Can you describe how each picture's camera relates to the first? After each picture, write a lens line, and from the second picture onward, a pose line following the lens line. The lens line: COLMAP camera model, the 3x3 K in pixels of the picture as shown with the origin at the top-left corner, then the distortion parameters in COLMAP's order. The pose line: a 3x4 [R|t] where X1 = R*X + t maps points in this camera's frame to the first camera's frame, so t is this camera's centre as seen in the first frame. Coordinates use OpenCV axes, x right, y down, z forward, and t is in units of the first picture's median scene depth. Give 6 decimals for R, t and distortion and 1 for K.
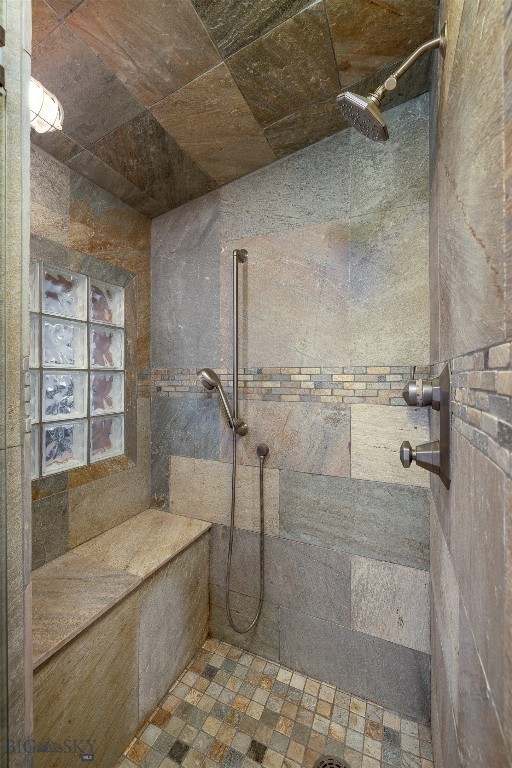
lens RADIAL K [[322.3, 0, 253.3], [0, 322.3, 379.1], [0, 0, 1]] dist [-0.003340, 0.000086]
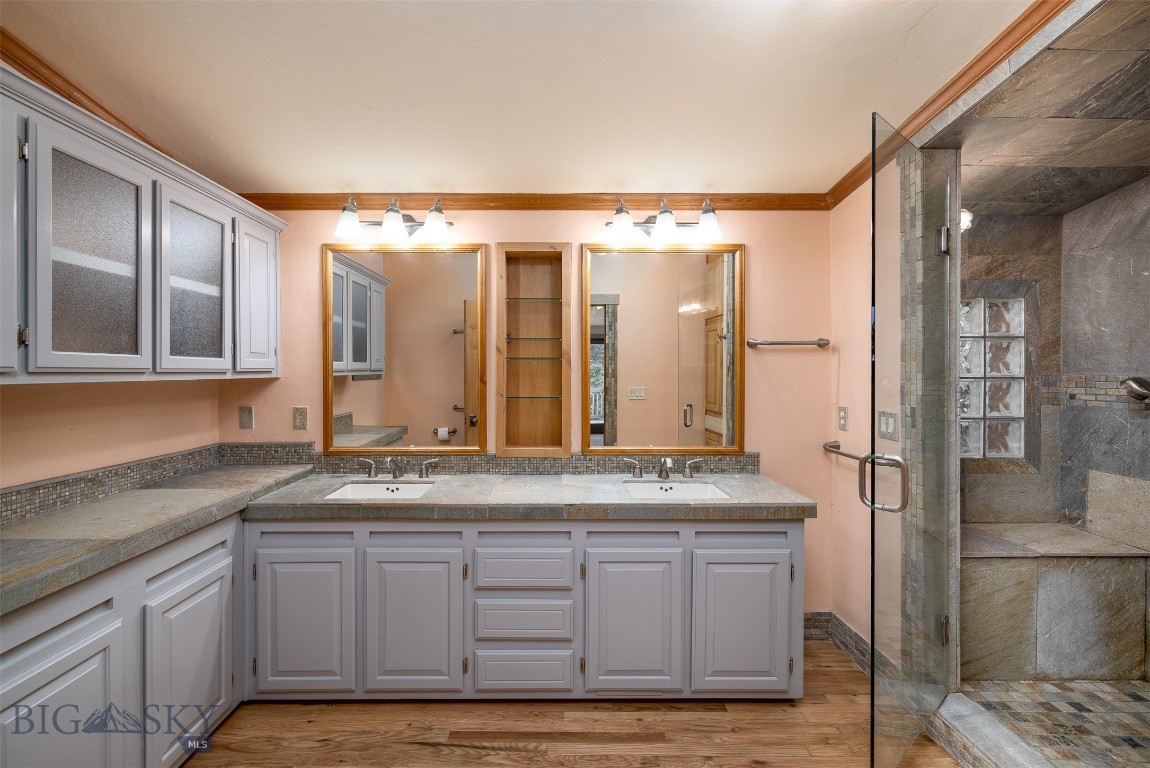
lens RADIAL K [[482.6, 0, 556.1], [0, 482.6, 370.7], [0, 0, 1]] dist [-0.003340, 0.000086]
pose [[0.398613, 0.002747, -0.917115, 0.426512], [-0.004983, 0.999987, 0.000830, -0.042433], [0.917106, 0.004239, 0.398621, -1.018851]]
